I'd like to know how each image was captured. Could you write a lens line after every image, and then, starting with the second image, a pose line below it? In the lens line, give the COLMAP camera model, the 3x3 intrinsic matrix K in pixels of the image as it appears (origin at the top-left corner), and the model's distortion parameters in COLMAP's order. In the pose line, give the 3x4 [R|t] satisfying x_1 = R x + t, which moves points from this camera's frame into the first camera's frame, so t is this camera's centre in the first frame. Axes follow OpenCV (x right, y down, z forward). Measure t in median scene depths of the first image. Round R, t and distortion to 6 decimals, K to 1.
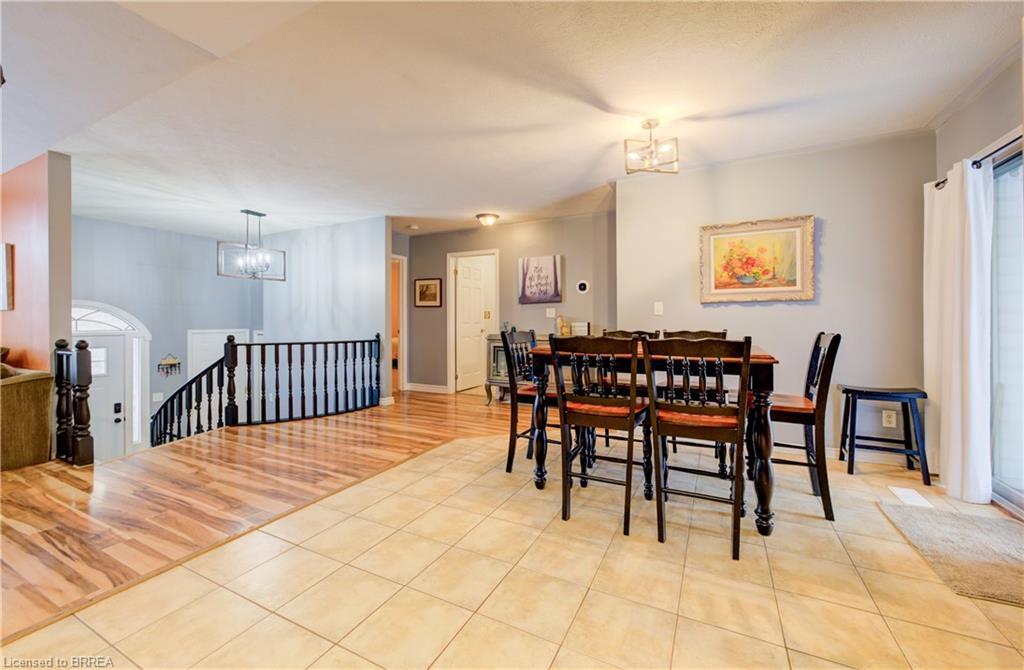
lens RADIAL K [[406.2, 0, 510.9], [0, 406.2, 317.5], [0, 0, 1]] dist [-0.000578, 0.000167]
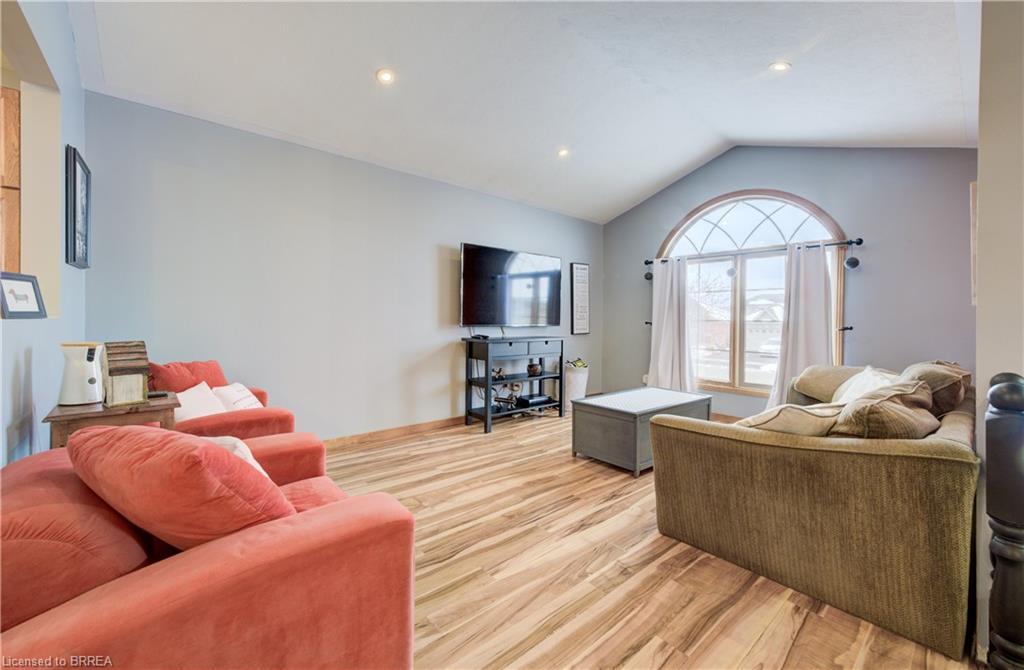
lens RADIAL K [[406.2, 0, 510.9], [0, 406.2, 317.5], [0, 0, 1]] dist [-0.000578, 0.000167]
pose [[-0.376324, -0.009405, -0.926440, -0.611772], [-0.009154, 0.999937, -0.006433, 0.007262], [0.926443, 0.006060, -0.376386, 0.773270]]
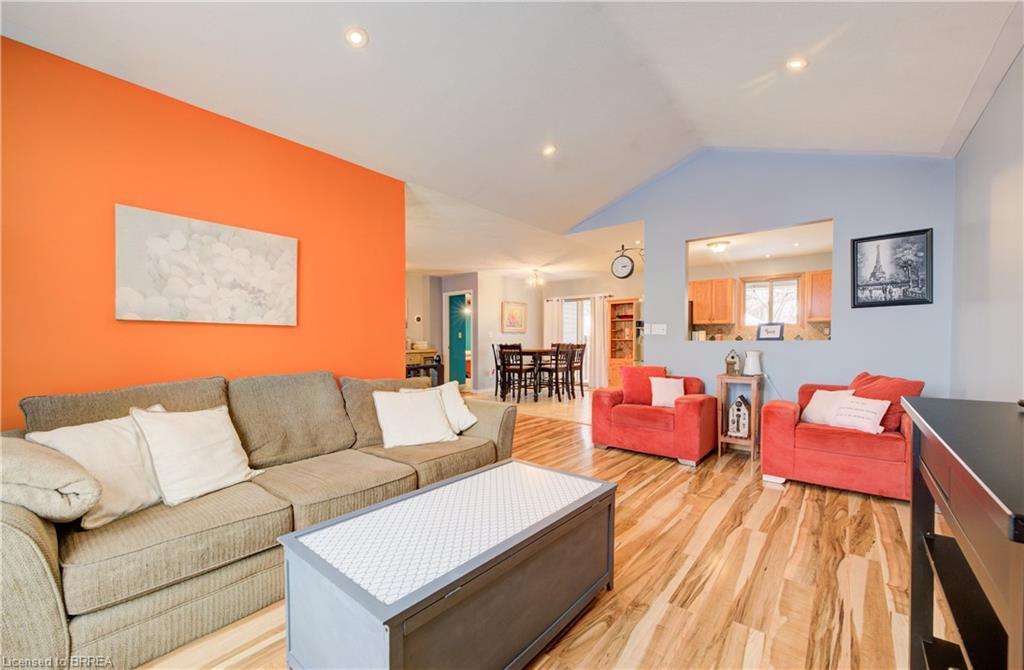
lens RADIAL K [[409.6, 0, 505.1], [0, 409.6, 352.7], [0, 0, 1]] dist [-0.000370, 0.000136]
pose [[0.218115, -0.029652, 0.975472, -2.314872], [-0.001669, 0.999526, 0.030756, 0.010358], [-0.975922, -0.008336, 0.217962, 0.542238]]
